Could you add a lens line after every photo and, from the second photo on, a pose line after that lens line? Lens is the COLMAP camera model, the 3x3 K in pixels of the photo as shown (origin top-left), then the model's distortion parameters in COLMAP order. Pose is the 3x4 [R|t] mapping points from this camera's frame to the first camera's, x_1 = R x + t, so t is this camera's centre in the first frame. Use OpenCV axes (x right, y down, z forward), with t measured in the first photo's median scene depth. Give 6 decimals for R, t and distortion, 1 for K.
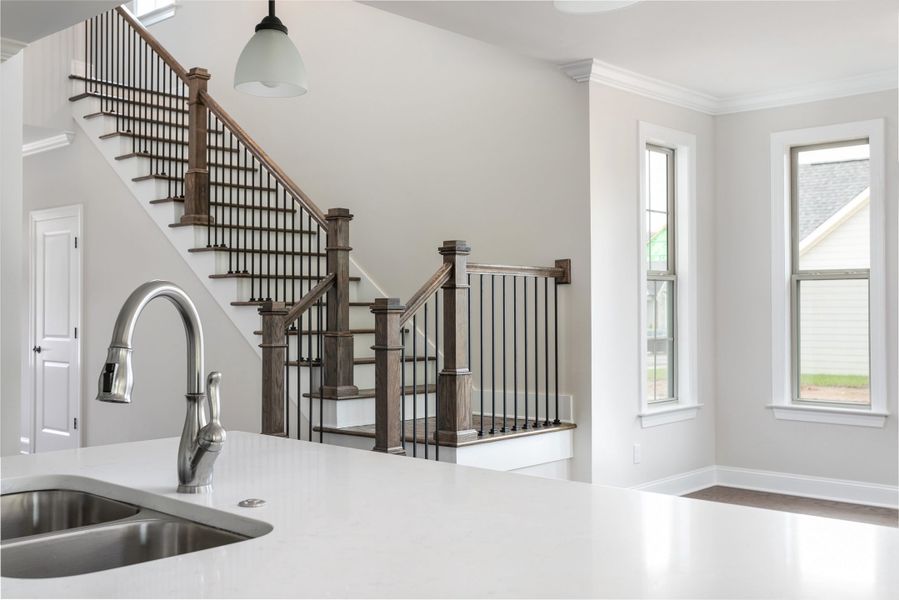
lens RADIAL K [[976.3, 0, 449.5], [0, 976.3, 300.0], [0, 0, 1]] dist [-0.002670, -0.005741]
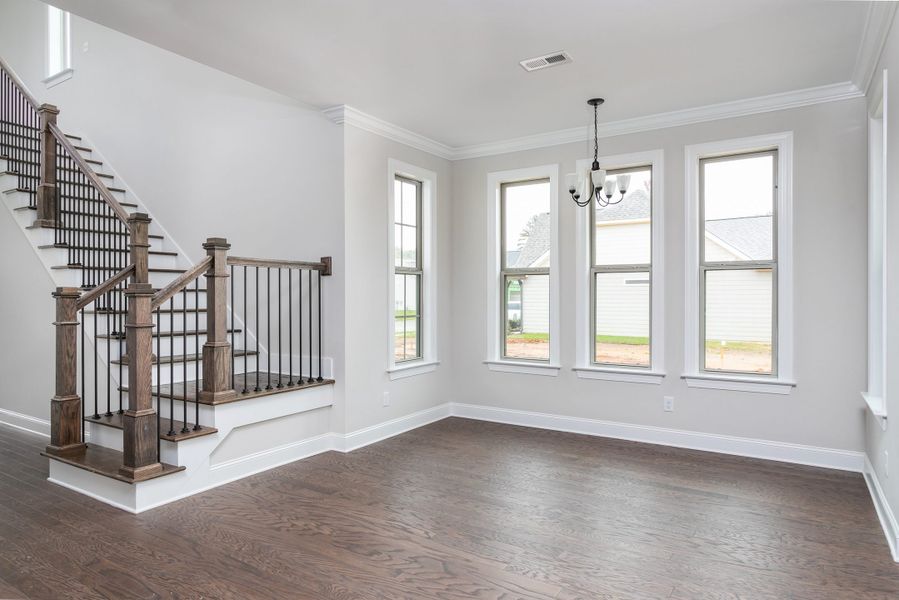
lens RADIAL K [[547.3, 0, 449.5], [0, 547.3, 300.0], [0, 0, 1]] dist [-0.003565, -0.000188]
pose [[0.987429, 0.001411, 0.158058, 0.151258], [-0.003896, 0.999874, 0.015414, 0.004777], [-0.158016, -0.015836, 0.987310, 0.213668]]
